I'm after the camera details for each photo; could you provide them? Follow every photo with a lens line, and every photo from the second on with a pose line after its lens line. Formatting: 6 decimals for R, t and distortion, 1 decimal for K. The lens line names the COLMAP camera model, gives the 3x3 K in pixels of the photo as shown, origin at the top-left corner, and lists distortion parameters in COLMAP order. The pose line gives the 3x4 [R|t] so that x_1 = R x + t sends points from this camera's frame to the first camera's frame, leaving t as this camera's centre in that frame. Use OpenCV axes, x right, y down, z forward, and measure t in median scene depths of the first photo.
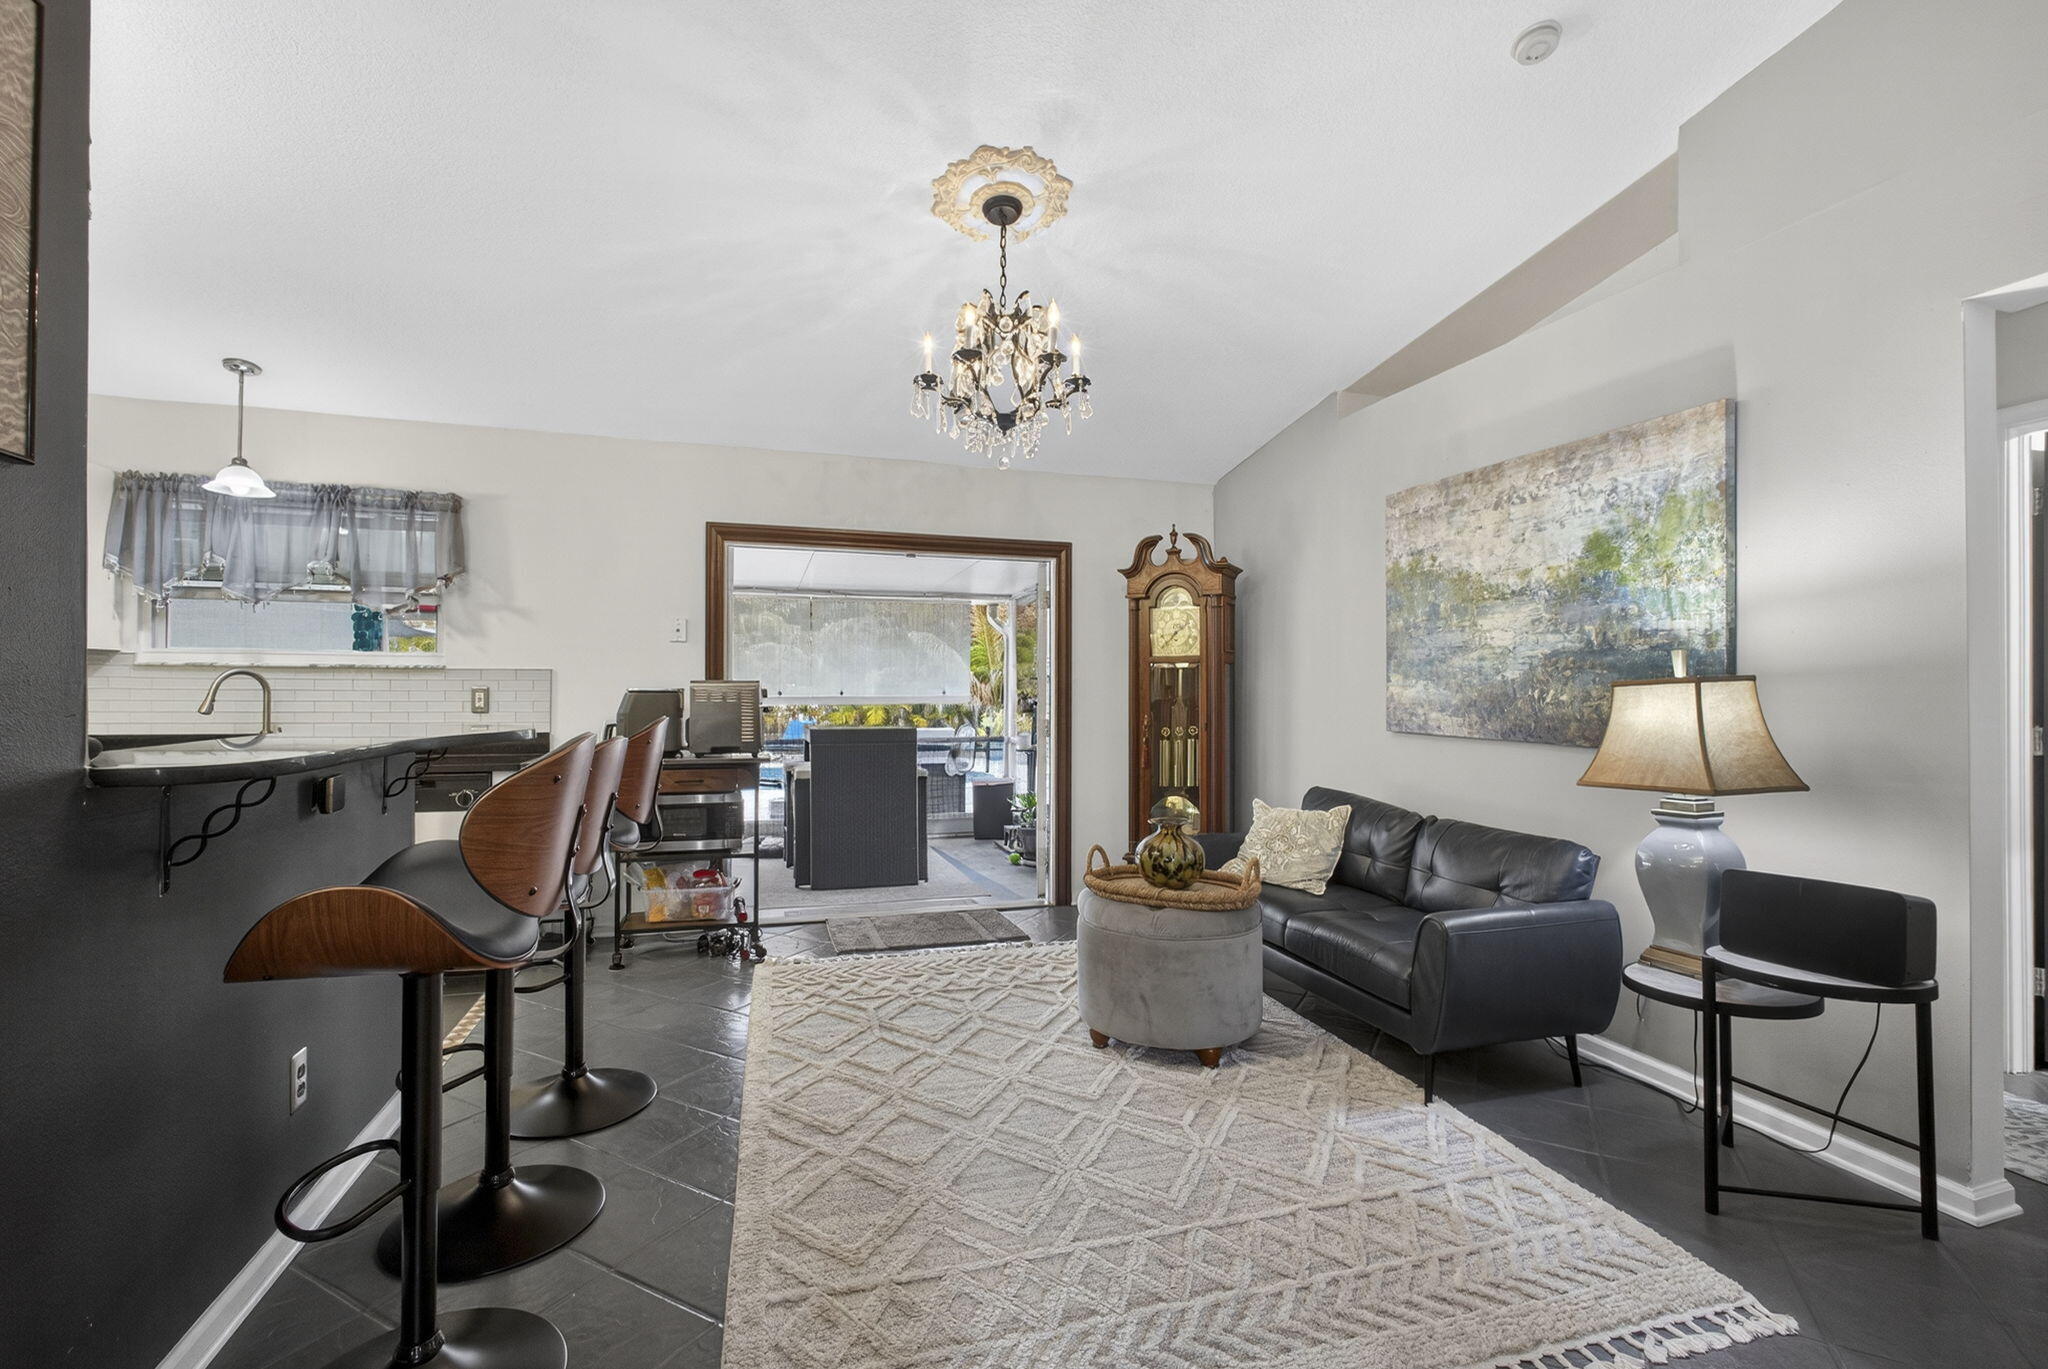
lens RADIAL K [[931.1, 0, 994.3], [0, 931.1, 684.4], [0, 0, 1]] dist [-0.009240, 0.002029]
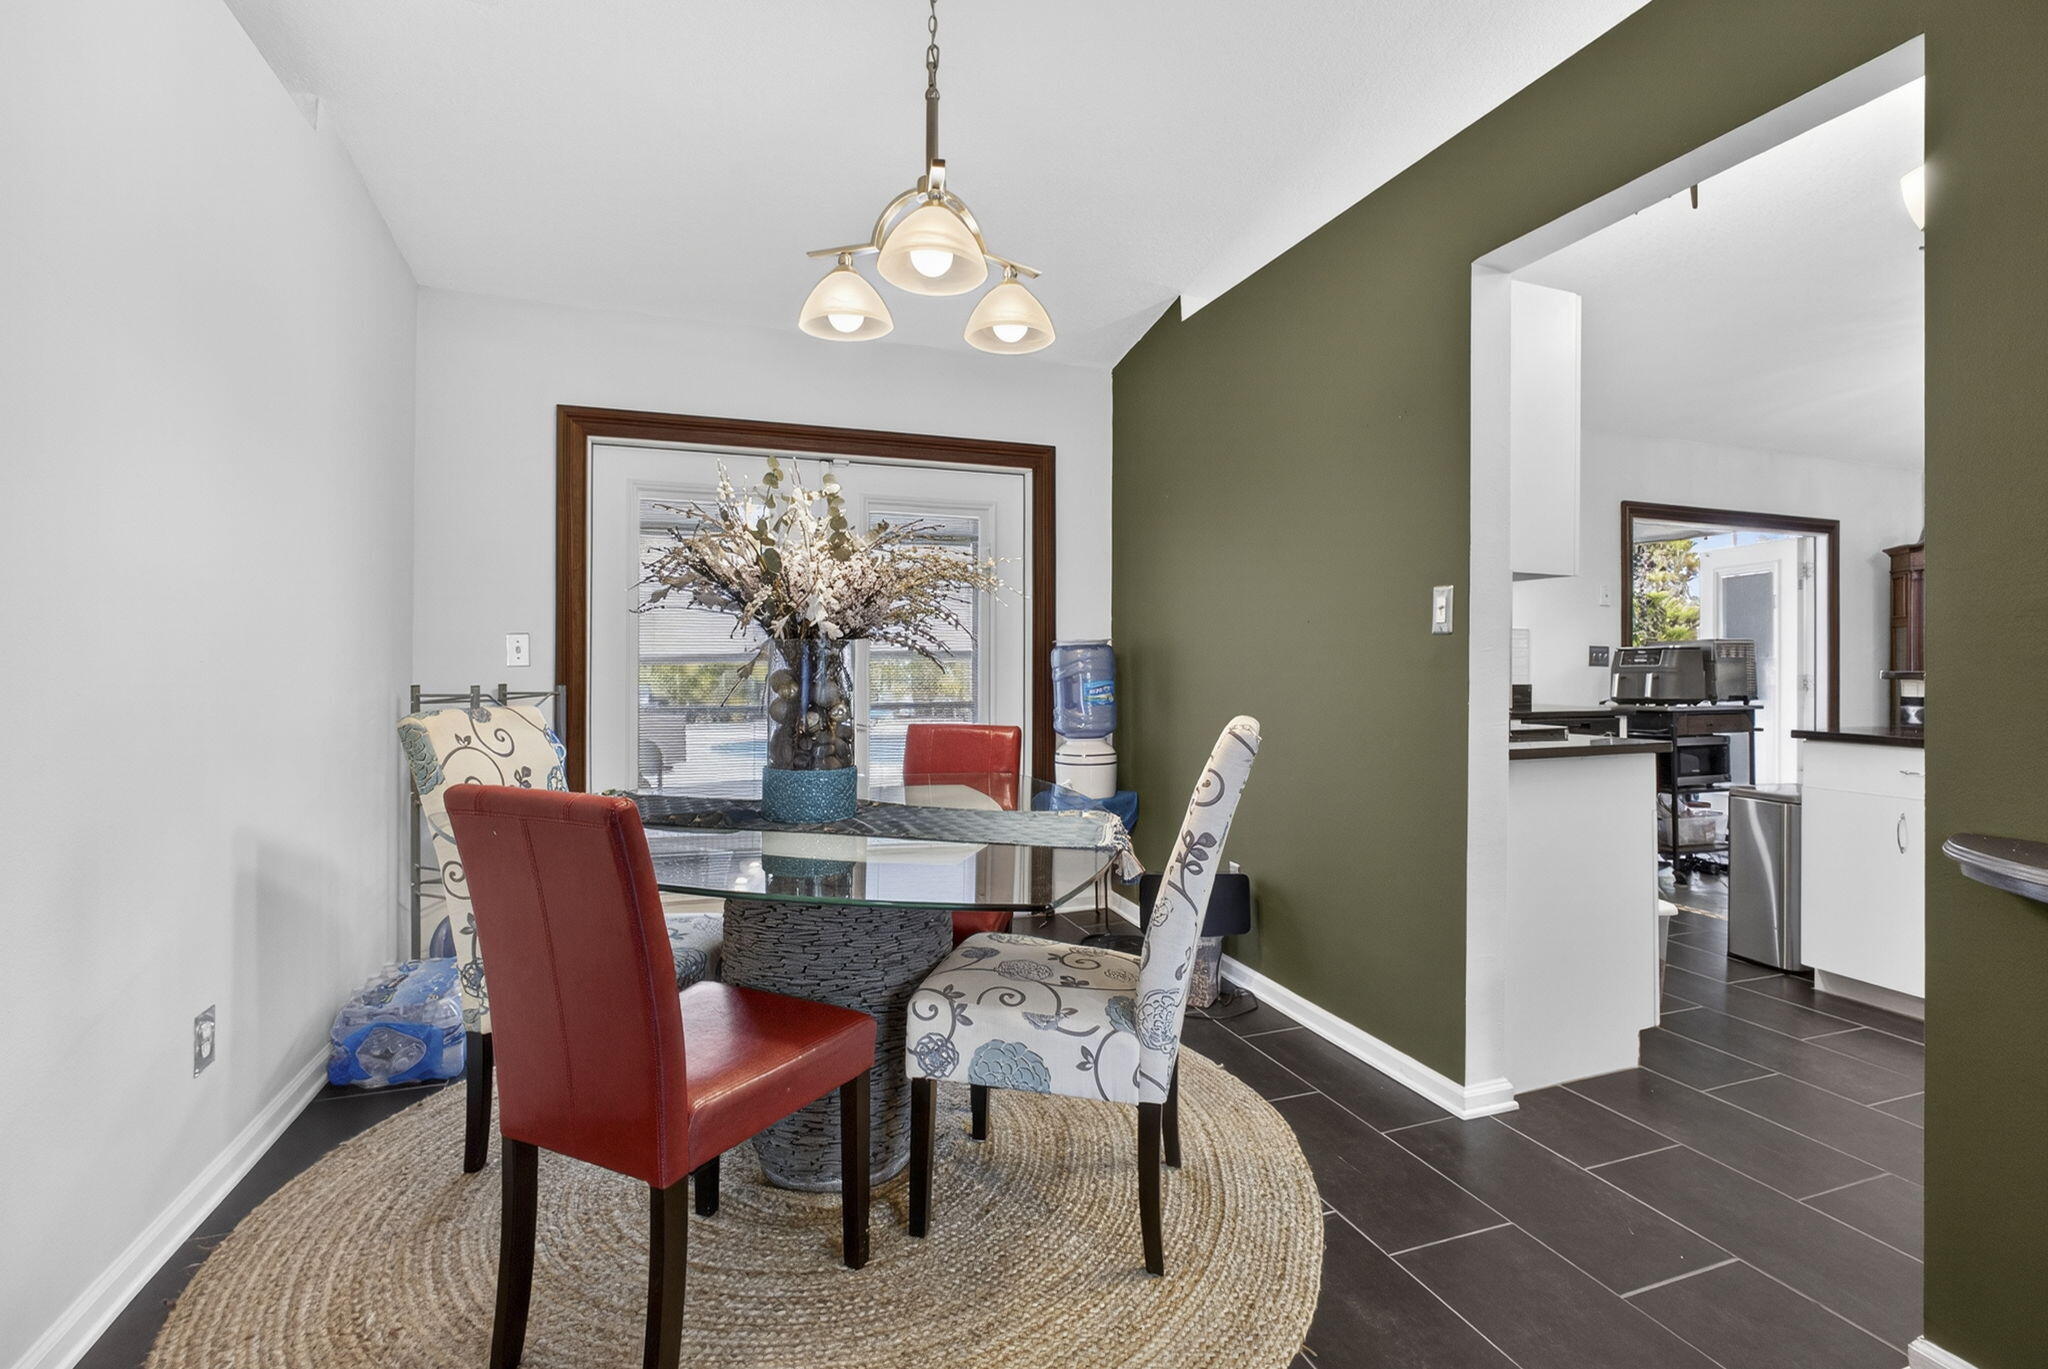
lens RADIAL K [[931.1, 0, 1044.4], [0, 931.1, 652.0], [0, 0, 1]] dist [-0.009240, 0.002029]
pose [[0.998940, 0.002151, 0.045974, -1.305877], [-0.002403, 0.999982, 0.005427, 0.008084], [-0.045961, -0.005531, 0.998928, -0.130199]]
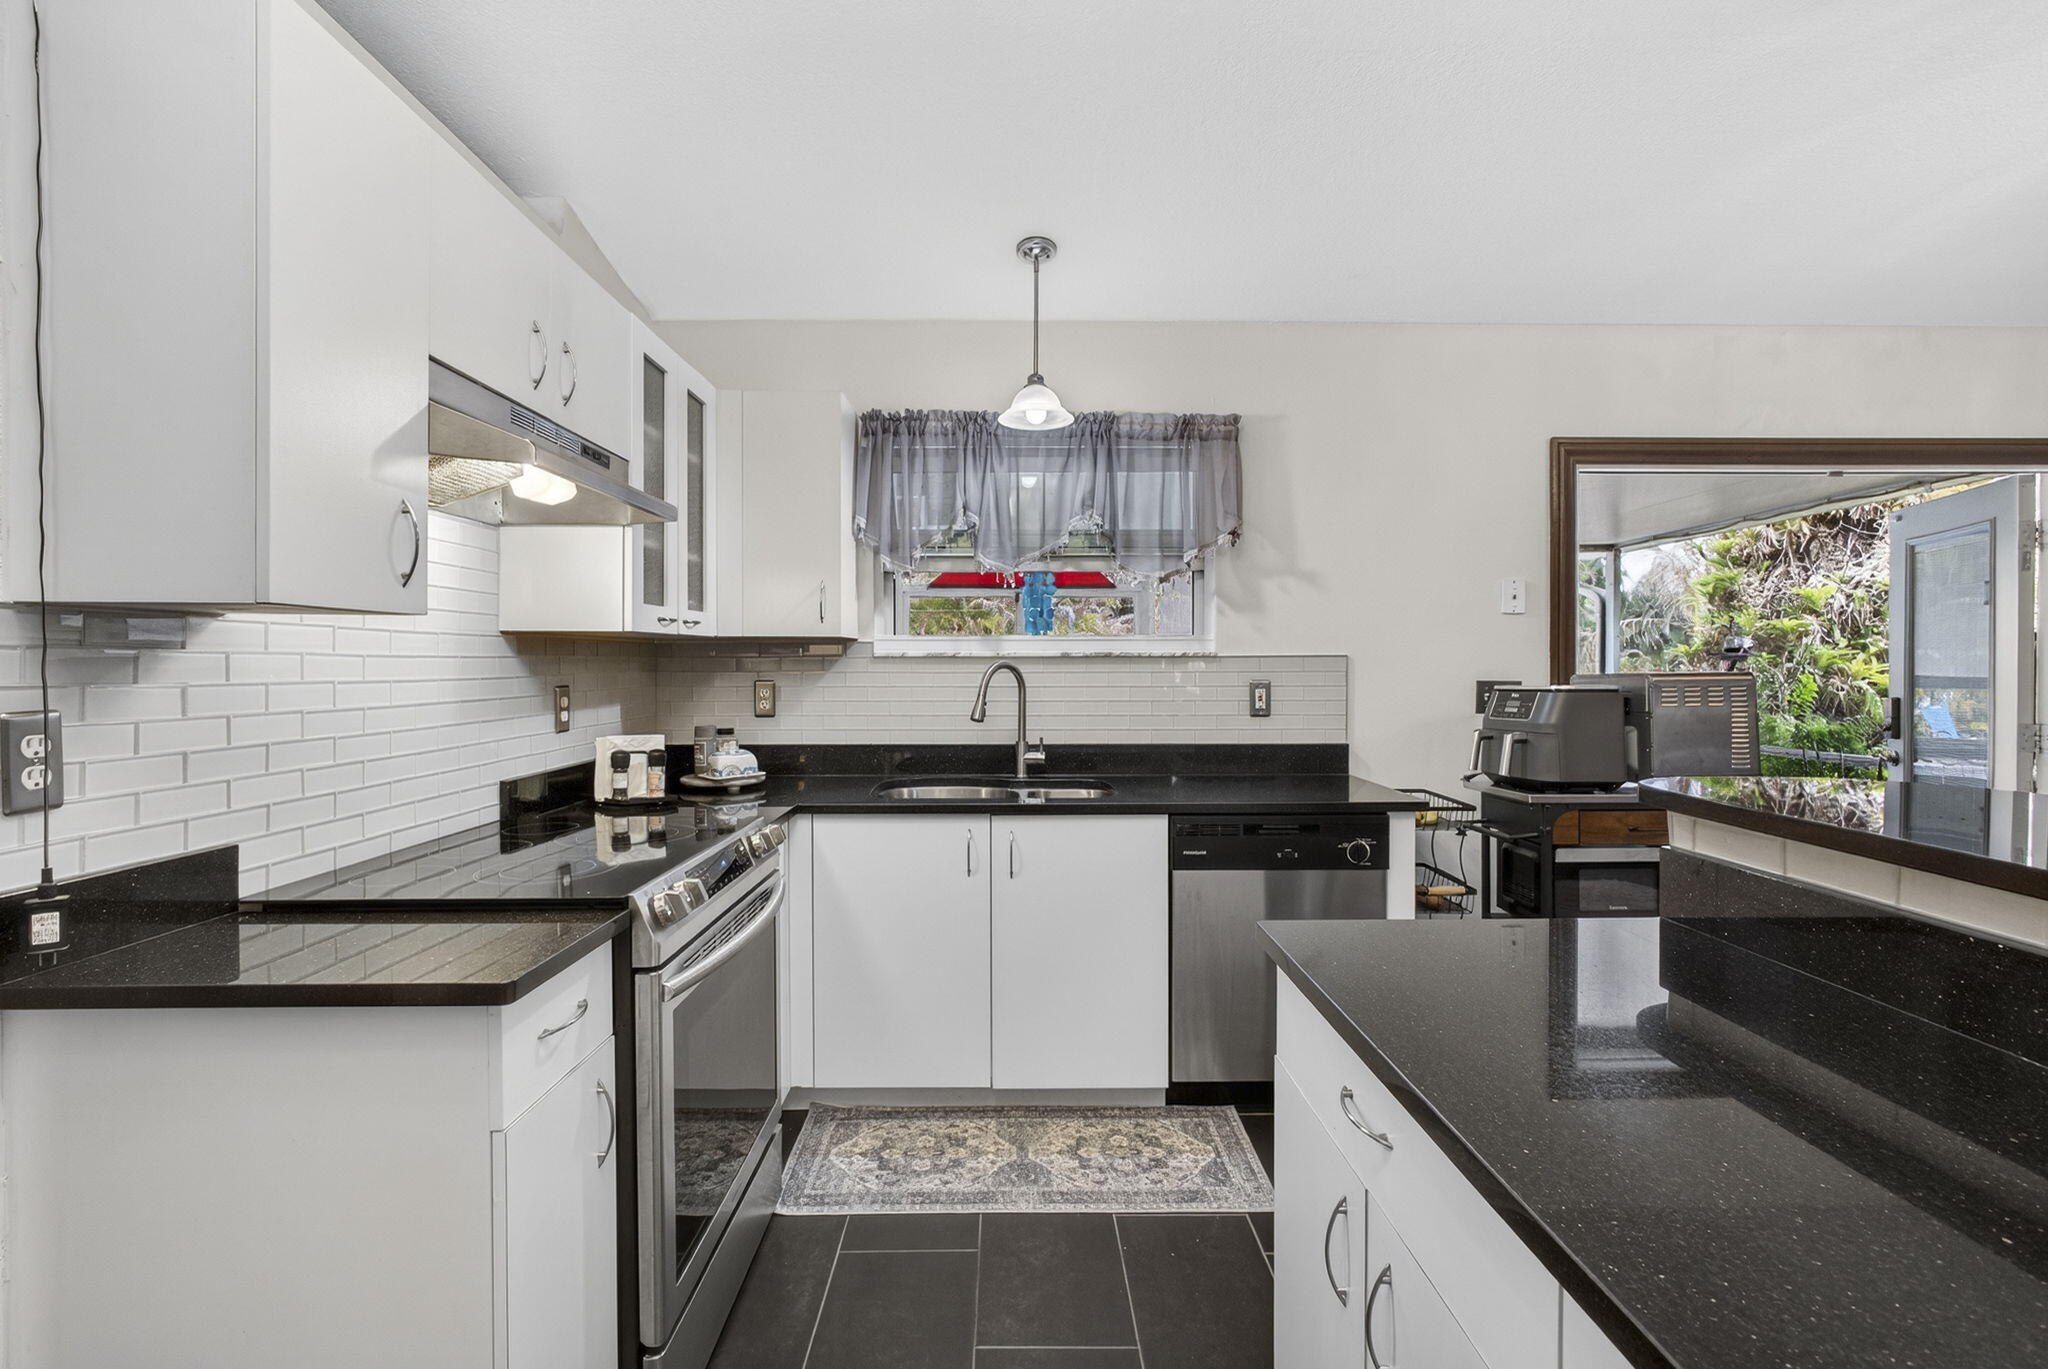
lens RADIAL K [[931.1, 0, 987.4], [0, 931.1, 668.3], [0, 0, 1]] dist [-0.009240, 0.002029]
pose [[0.956136, -0.003912, -0.292896, -0.618076], [0.008760, 0.999845, 0.015242, -0.023007], [0.292791, -0.017139, 0.956023, 0.271709]]
